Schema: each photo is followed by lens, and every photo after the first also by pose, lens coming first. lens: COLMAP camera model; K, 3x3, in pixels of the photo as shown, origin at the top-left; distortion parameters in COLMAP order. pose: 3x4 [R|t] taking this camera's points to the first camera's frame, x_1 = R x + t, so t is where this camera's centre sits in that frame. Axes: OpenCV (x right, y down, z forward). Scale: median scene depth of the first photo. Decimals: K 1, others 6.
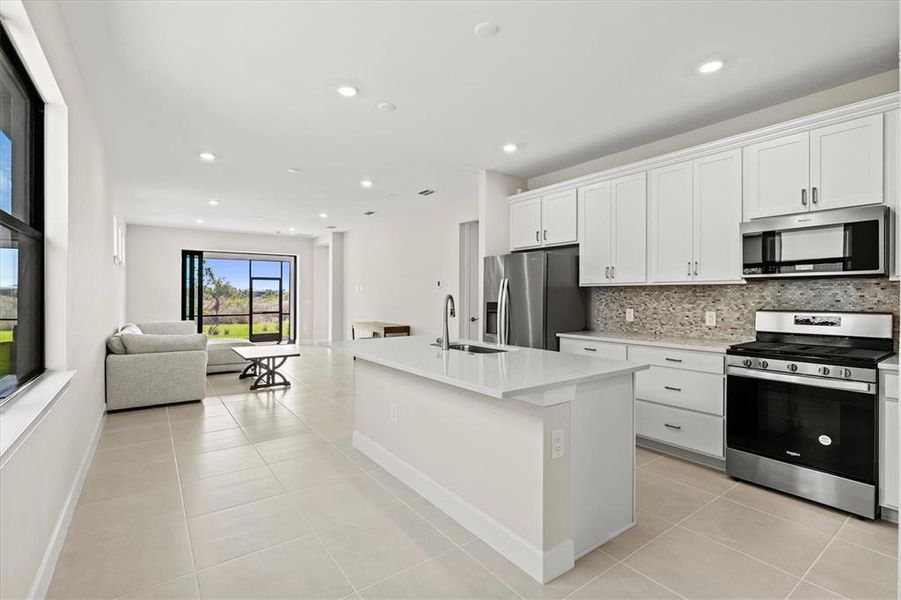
lens RADIAL K [[422.1, 0, 450.5], [0, 422.1, 300.0], [0, 0, 1]] dist [-0.001240, 0.000496]
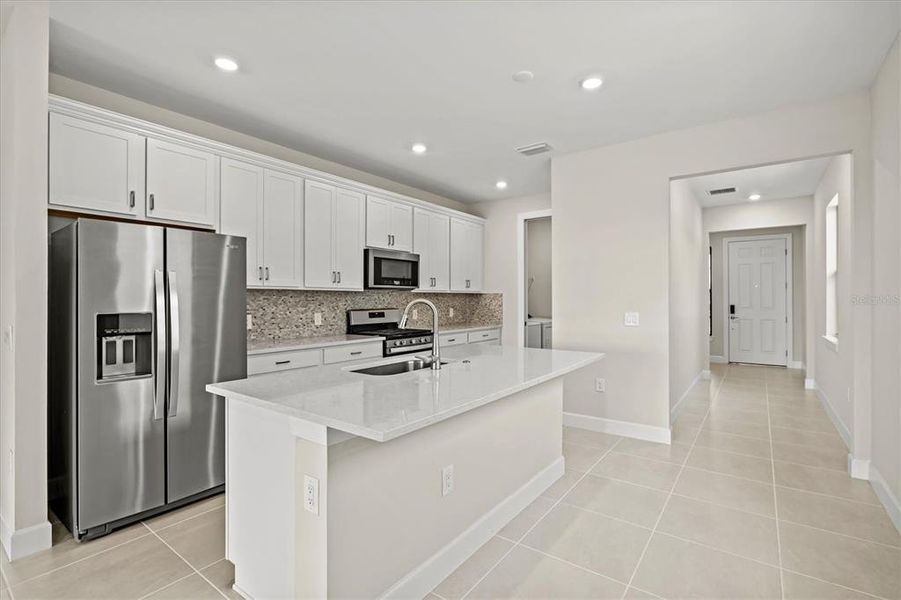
lens RADIAL K [[422.1, 0, 450.5], [0, 422.1, 300.0], [0, 0, 1]] dist [-0.001240, 0.000496]
pose [[-0.300373, -0.001891, 0.953820, -0.590728], [0.010668, 0.999929, 0.005342, -0.011290], [-0.953762, 0.011780, -0.300331, 0.925134]]
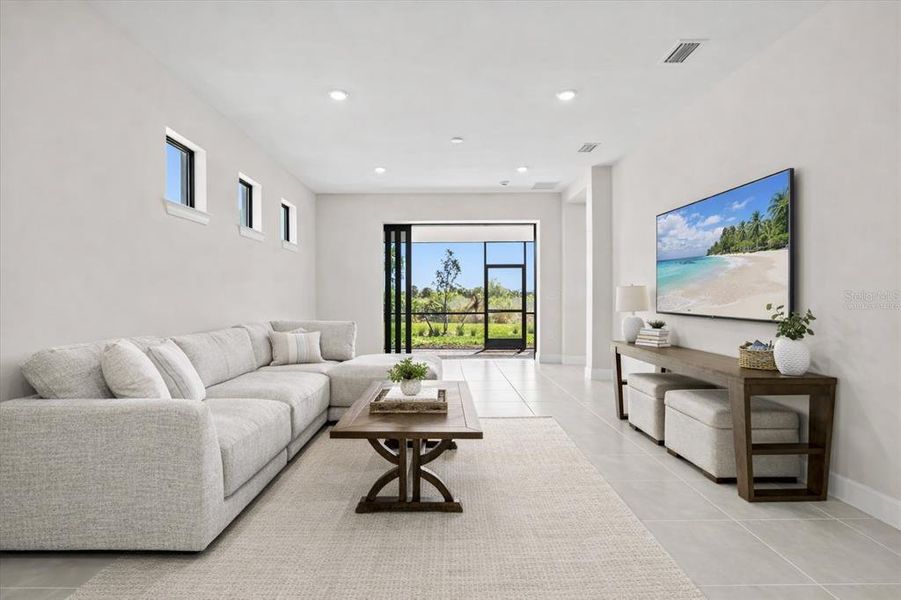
lens RADIAL K [[425.0, 0, 443.8], [0, 425.0, 296.2], [0, 0, 1]] dist [0.005478, 0.000556]
pose [[0.811578, -0.005927, -0.584214, -0.275992], [0.000963, 0.999961, -0.008806, 0.035078], [0.584243, 0.006584, 0.811552, 1.082901]]
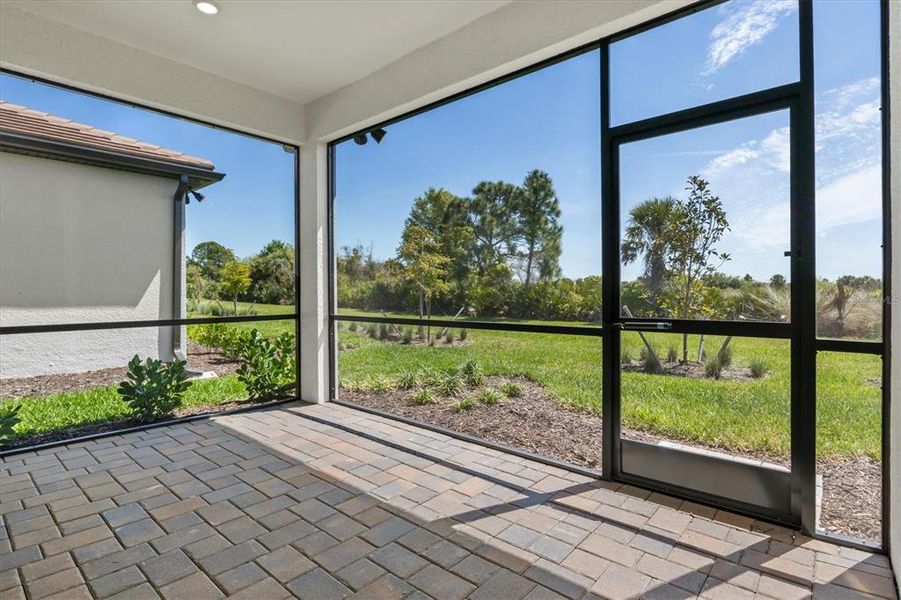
lens RADIAL K [[448.8, 0, 450.7], [0, 448.8, 294.4], [0, 0, 1]] dist [-0.002092, -0.000297]
pose [[0.231404, 0.003766, -0.972850, -0.973992], [-0.005046, 0.999984, 0.002670, 0.058573], [0.972845, 0.004292, 0.231419, 2.919254]]
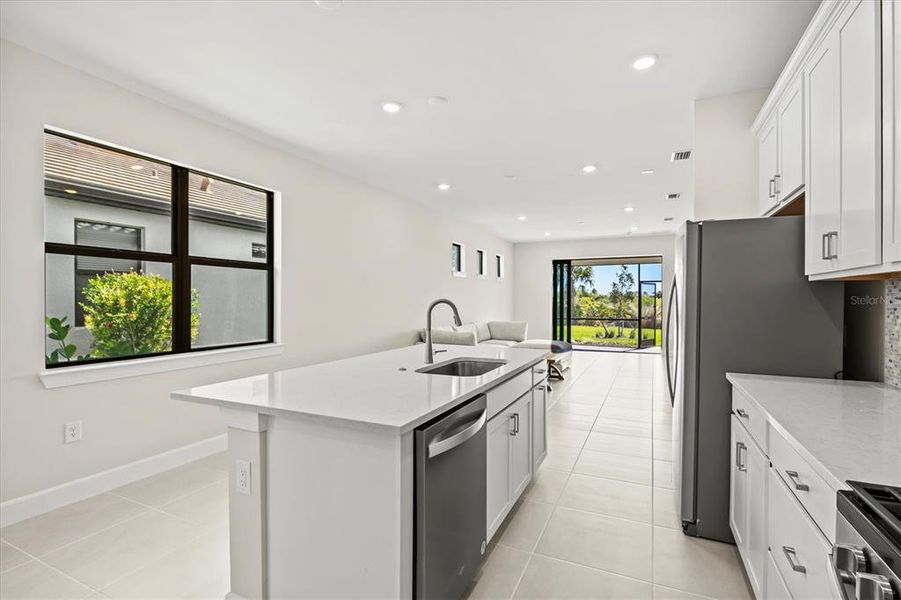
lens RADIAL K [[425.5, 0, 452.6], [0, 425.5, 303.6], [0, 0, 1]] dist [-0.000214, 0.000446]
pose [[0.485362, 0.006864, -0.874286, 0.586802], [-0.009177, 0.999954, 0.002756, -0.005750], [0.874265, 0.006686, 0.485403, 0.475911]]
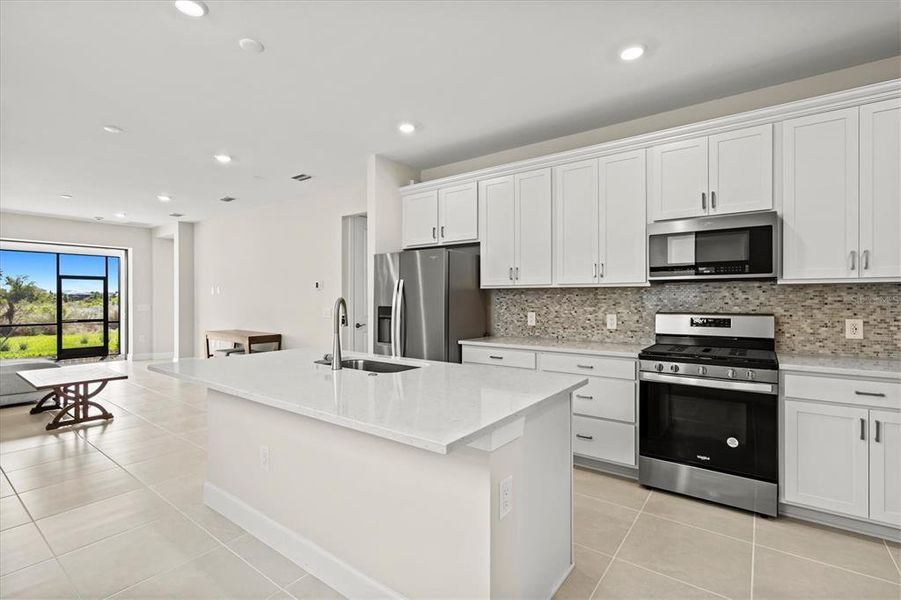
lens RADIAL K [[423.1, 0, 452.0], [0, 423.1, 301.4], [0, 0, 1]] dist [-0.002951, 0.000314]
pose [[0.956621, -0.004632, 0.291297, -0.026593], [0.005527, 0.999982, -0.002250, -0.002817], [-0.291282, 0.003762, 0.956630, 0.149795]]
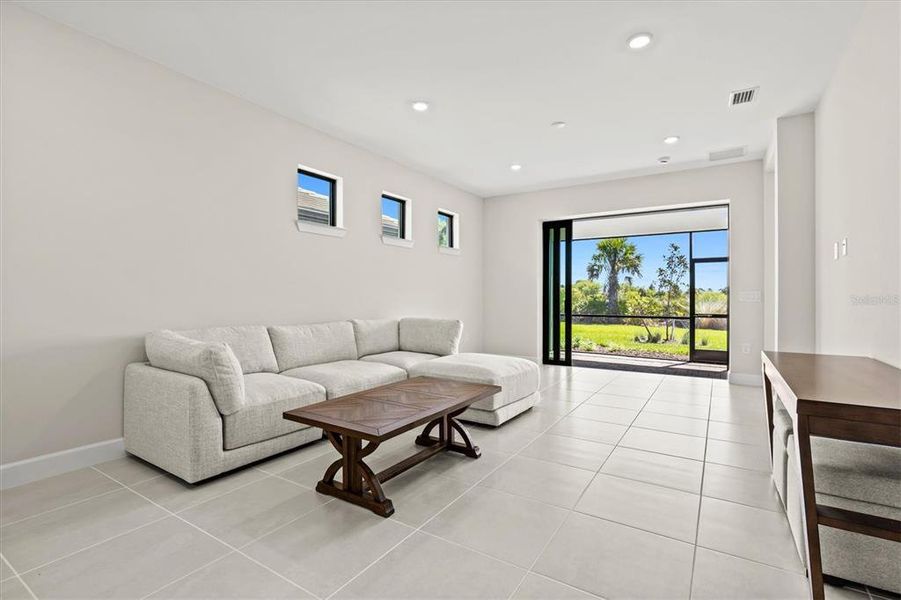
lens RADIAL K [[423.1, 0, 452.0], [0, 423.1, 301.4], [0, 0, 1]] dist [-0.002951, 0.000314]
pose [[0.374871, 0.009394, -0.927030, -0.060545], [-0.011621, 0.999918, 0.005433, 0.033408], [0.927004, 0.008737, 0.374949, 1.409188]]
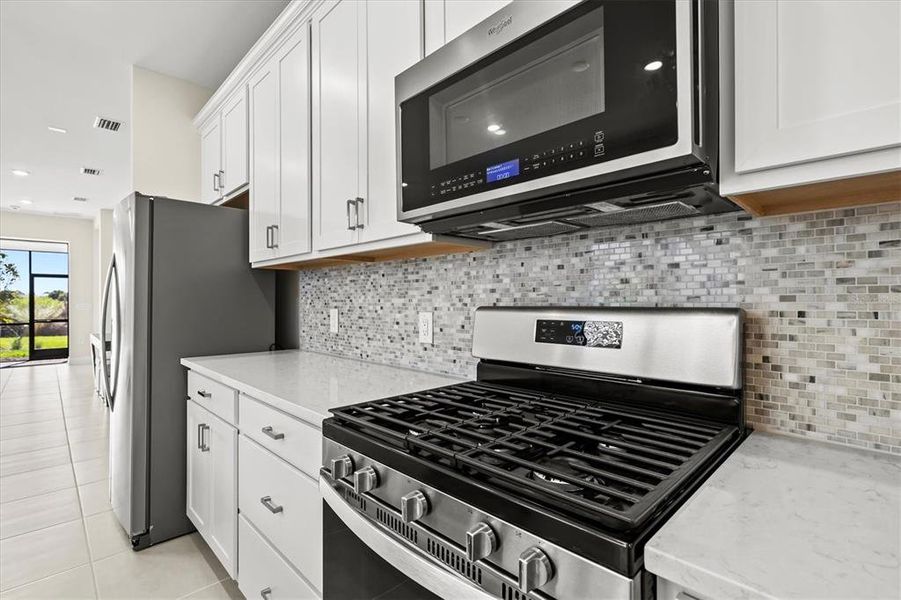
lens RADIAL K [[422.1, 0, 450.5], [0, 422.1, 300.0], [0, 0, 1]] dist [-0.001240, 0.000496]
pose [[0.989795, -0.002283, 0.142483, 0.533368], [0.004204, 0.999904, -0.013179, 0.018351], [-0.142440, 0.013643, 0.989709, 0.484837]]
